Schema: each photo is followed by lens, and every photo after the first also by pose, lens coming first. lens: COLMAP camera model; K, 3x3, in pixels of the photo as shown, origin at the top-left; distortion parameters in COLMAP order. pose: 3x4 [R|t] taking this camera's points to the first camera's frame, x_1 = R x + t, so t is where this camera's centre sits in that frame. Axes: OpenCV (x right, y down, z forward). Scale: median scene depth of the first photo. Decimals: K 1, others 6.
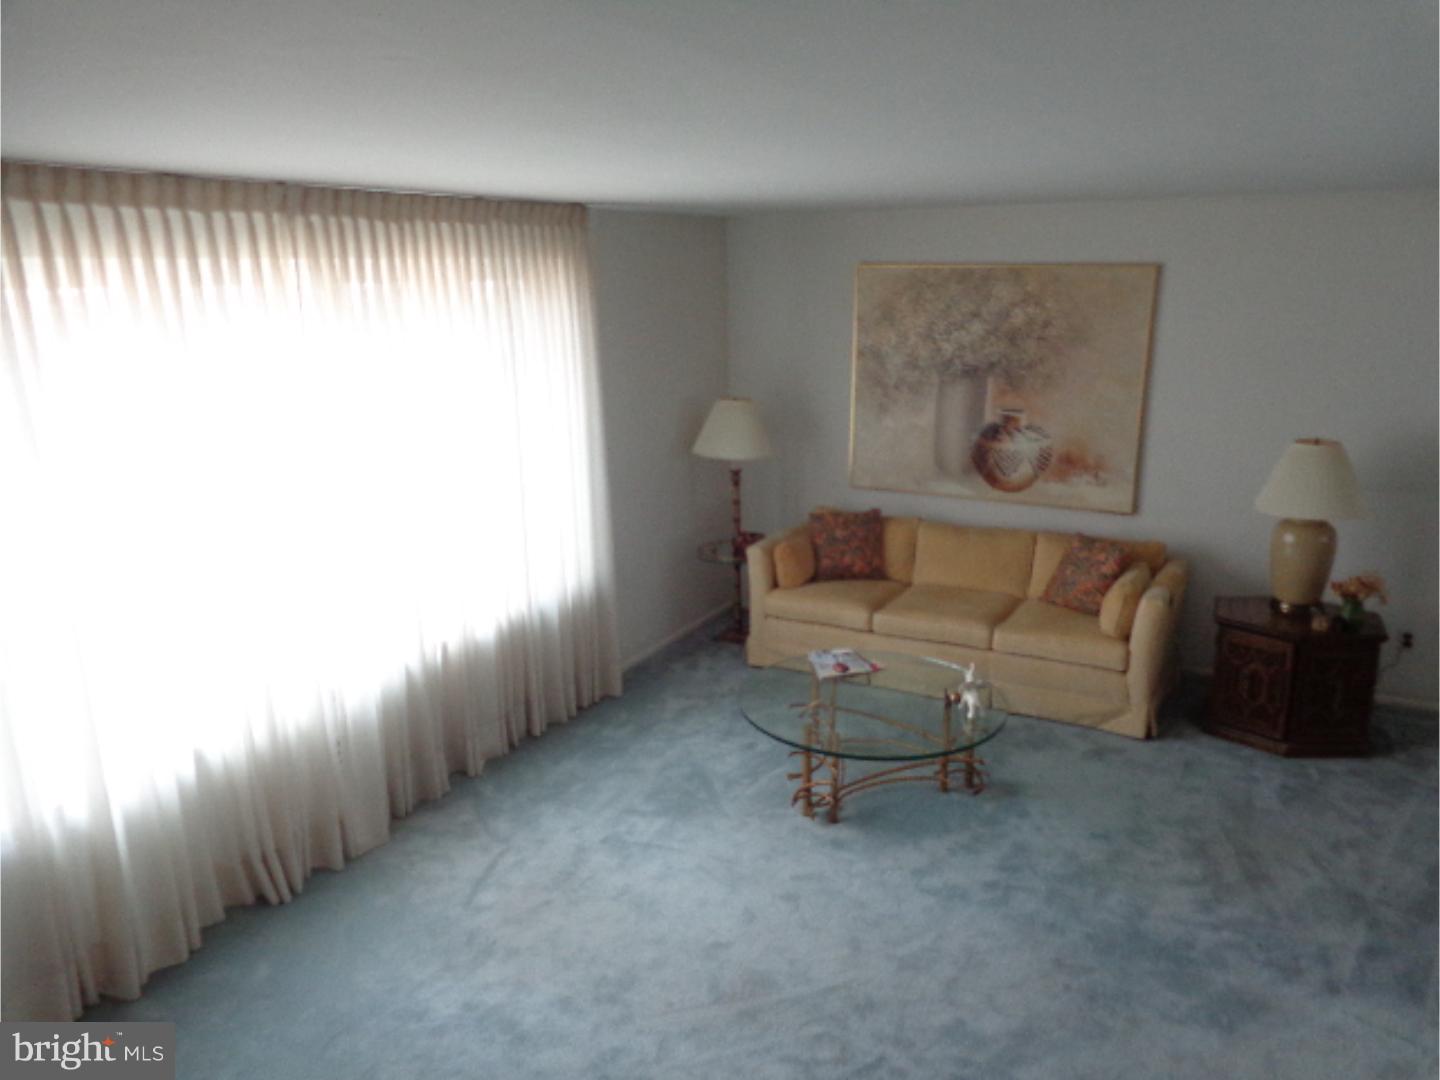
lens RADIAL K [[1052.9, 0, 726.8], [0, 1052.9, 537.0], [0, 0, 1]] dist [-0.004838, -0.001287]
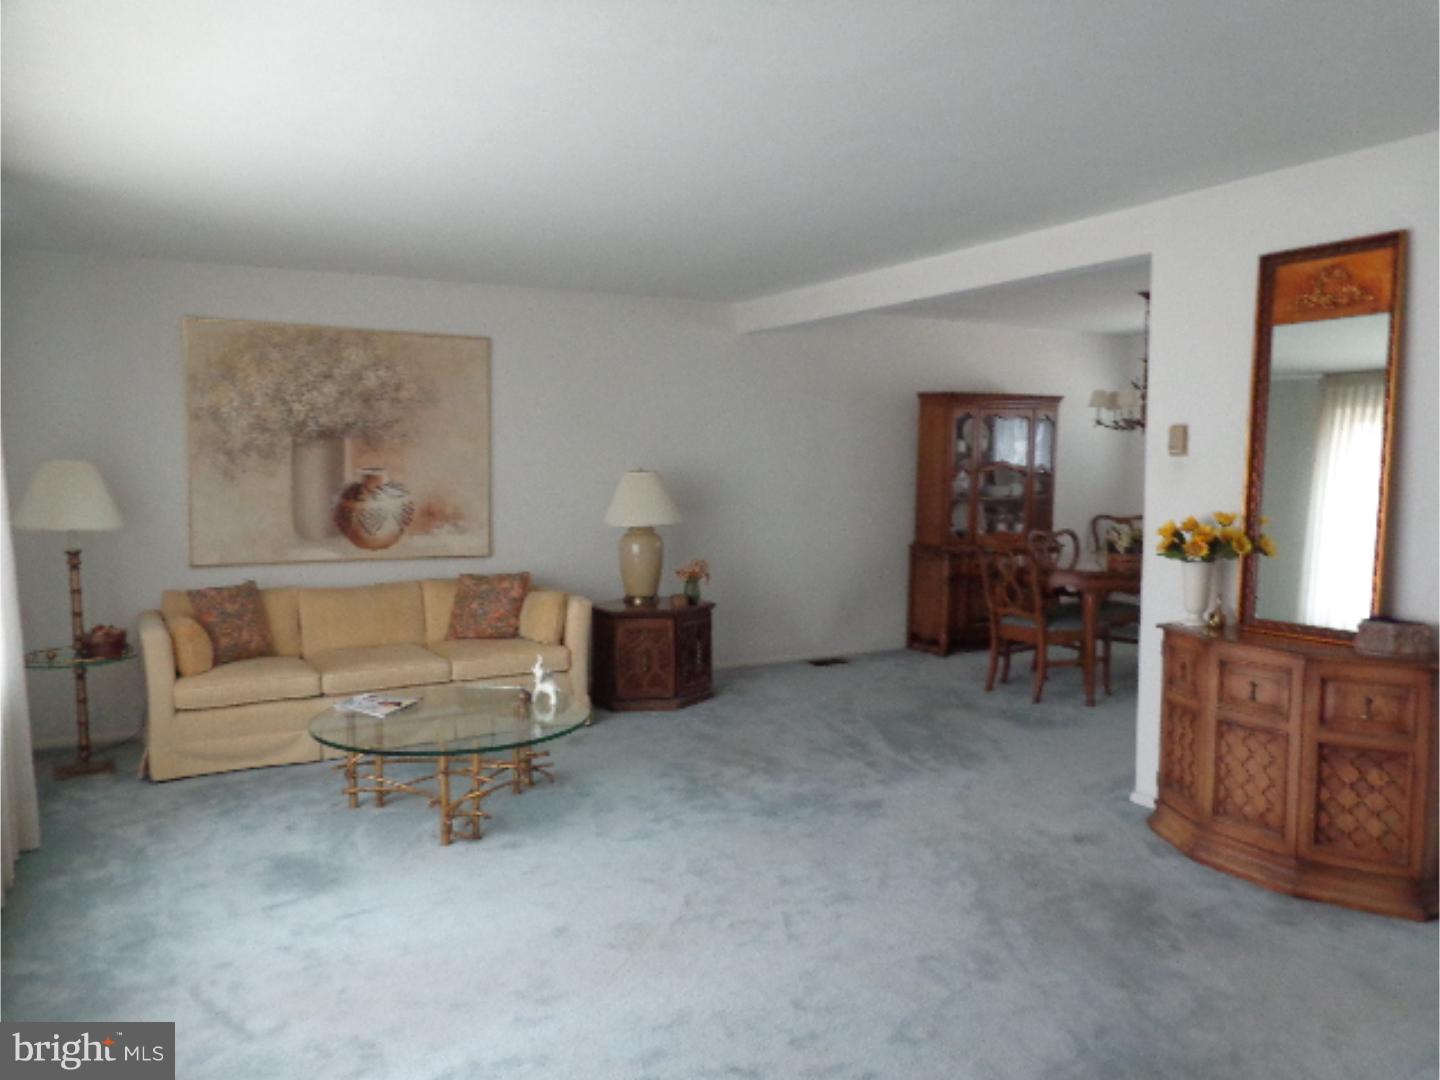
lens RADIAL K [[1052.9, 0, 728.1], [0, 1052.9, 544.0], [0, 0, 1]] dist [-0.004838, -0.001287]
pose [[0.537965, -0.061029, 0.840755, -0.410369], [0.201564, 0.977757, -0.057999, 0.080380], [-0.818514, 0.200668, 0.538300, 0.178078]]
